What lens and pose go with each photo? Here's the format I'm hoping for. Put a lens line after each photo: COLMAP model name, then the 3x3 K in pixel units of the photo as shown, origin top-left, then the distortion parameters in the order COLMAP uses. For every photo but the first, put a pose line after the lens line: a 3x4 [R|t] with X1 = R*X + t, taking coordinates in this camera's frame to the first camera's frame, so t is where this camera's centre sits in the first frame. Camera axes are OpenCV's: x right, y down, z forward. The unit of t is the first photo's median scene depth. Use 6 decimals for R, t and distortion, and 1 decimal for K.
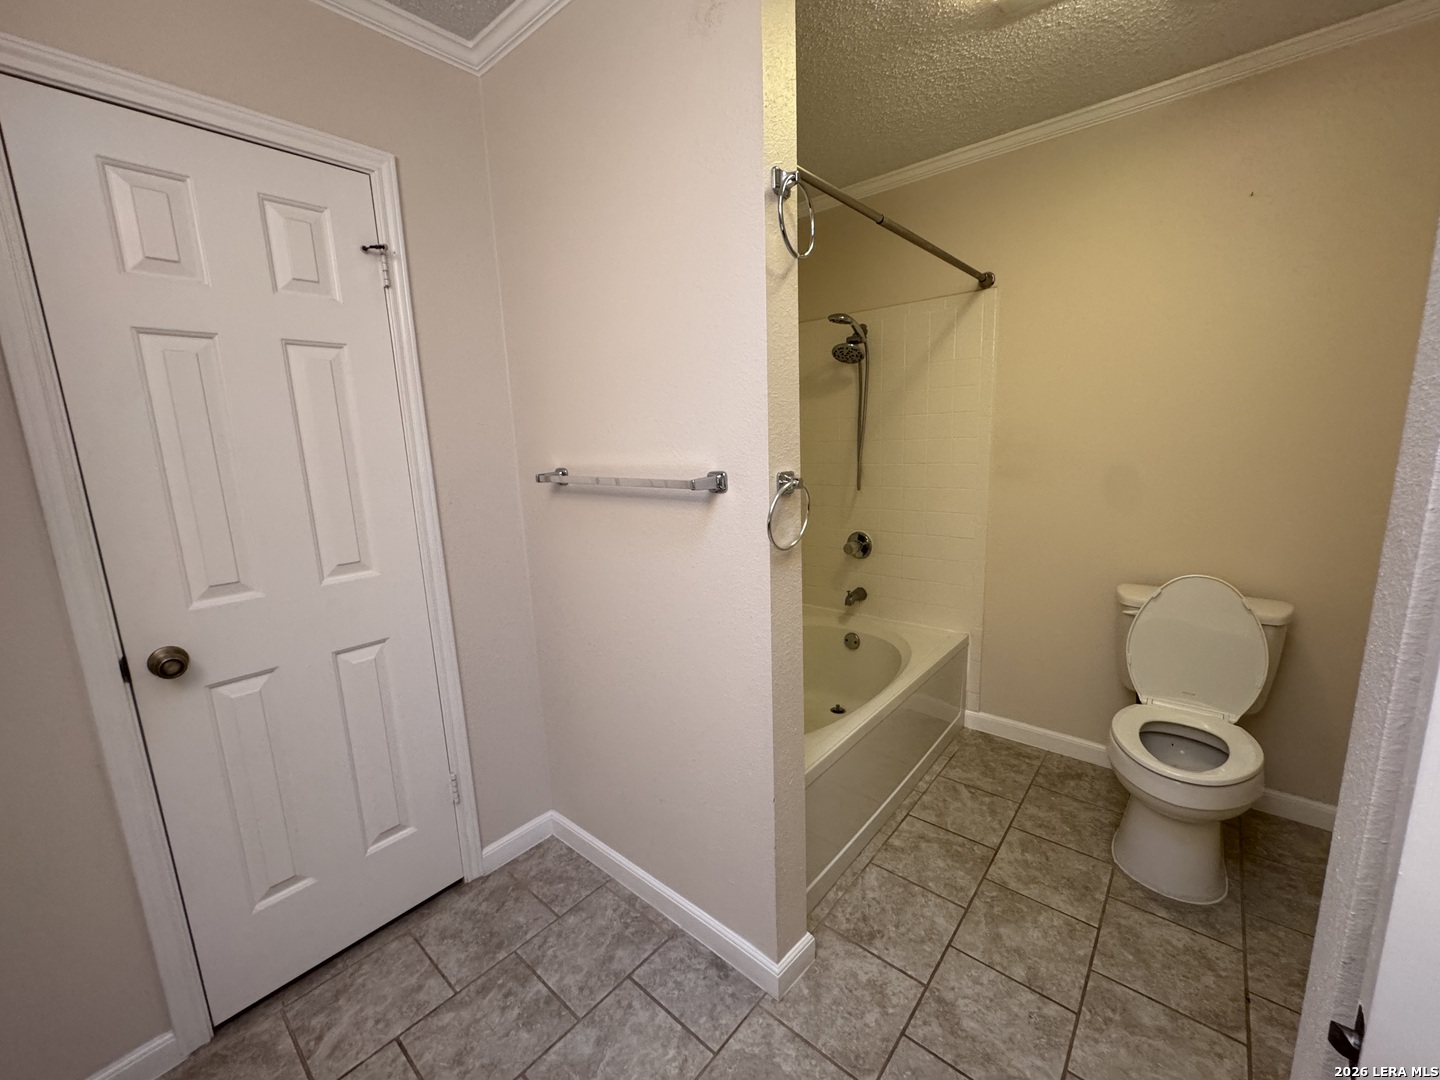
lens RADIAL K [[577.2, 0, 719.1], [0, 577.2, 538.6], [0, 0, 1]] dist [0.000091, -0.000467]
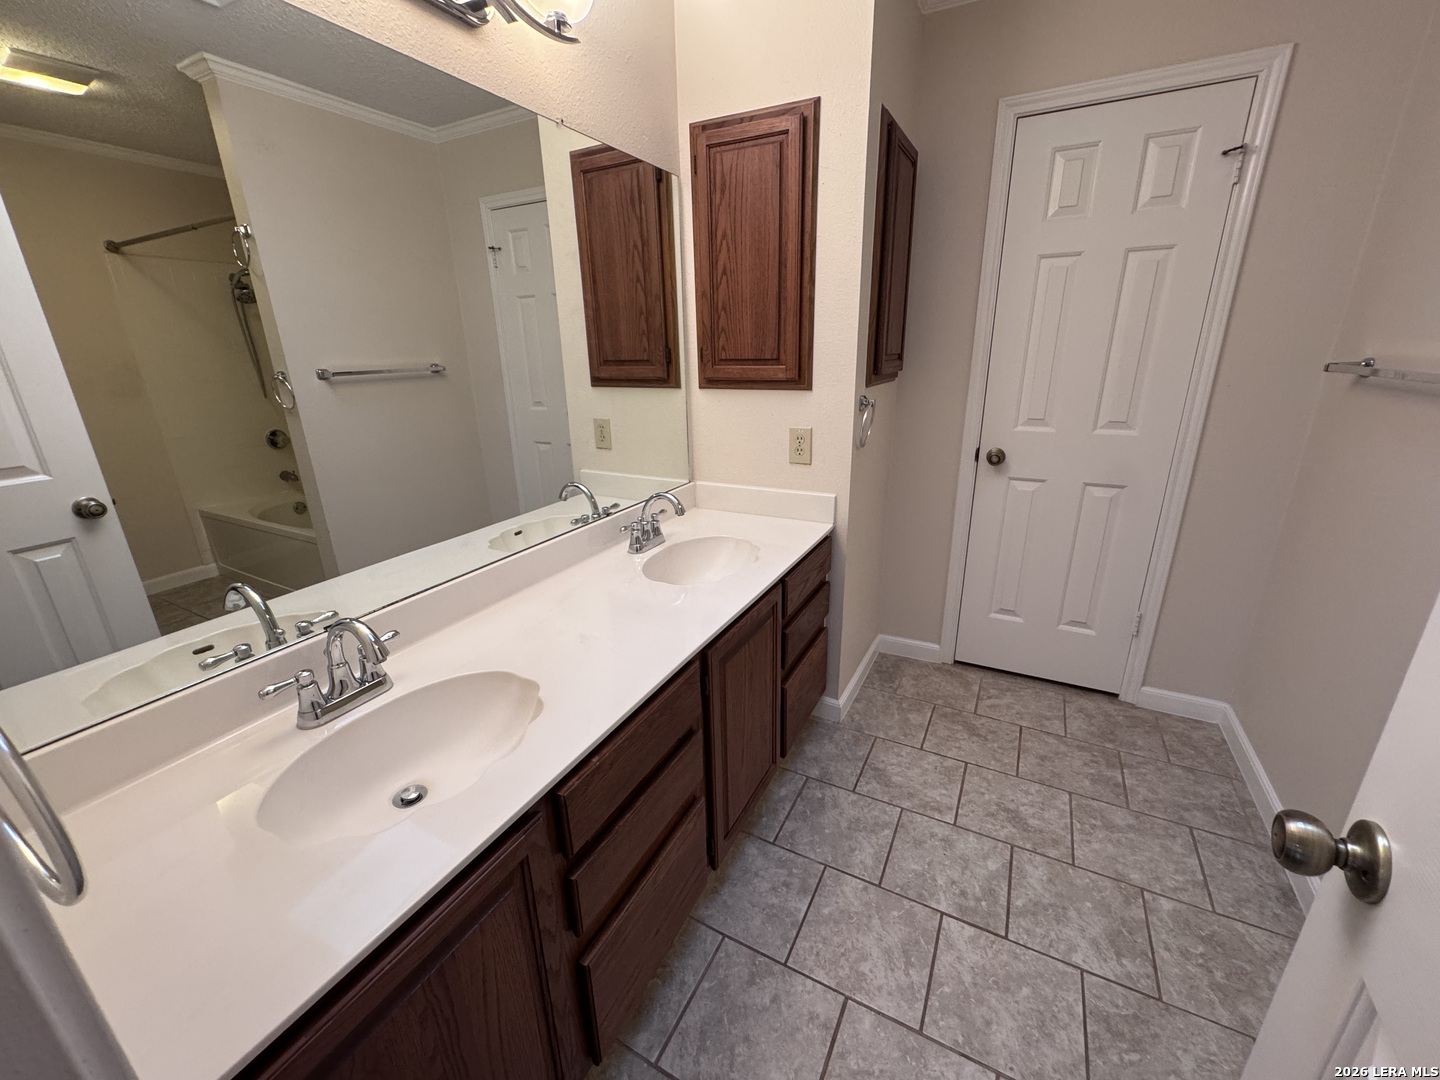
lens RADIAL K [[577.2, 0, 717.9], [0, 577.2, 534.6], [0, 0, 1]] dist [0.000091, -0.000467]
pose [[0.217548, 0.334350, -0.916997, 0.476481], [-0.161584, 0.938871, 0.303992, 0.031862], [0.962582, 0.082040, 0.258275, -0.217916]]
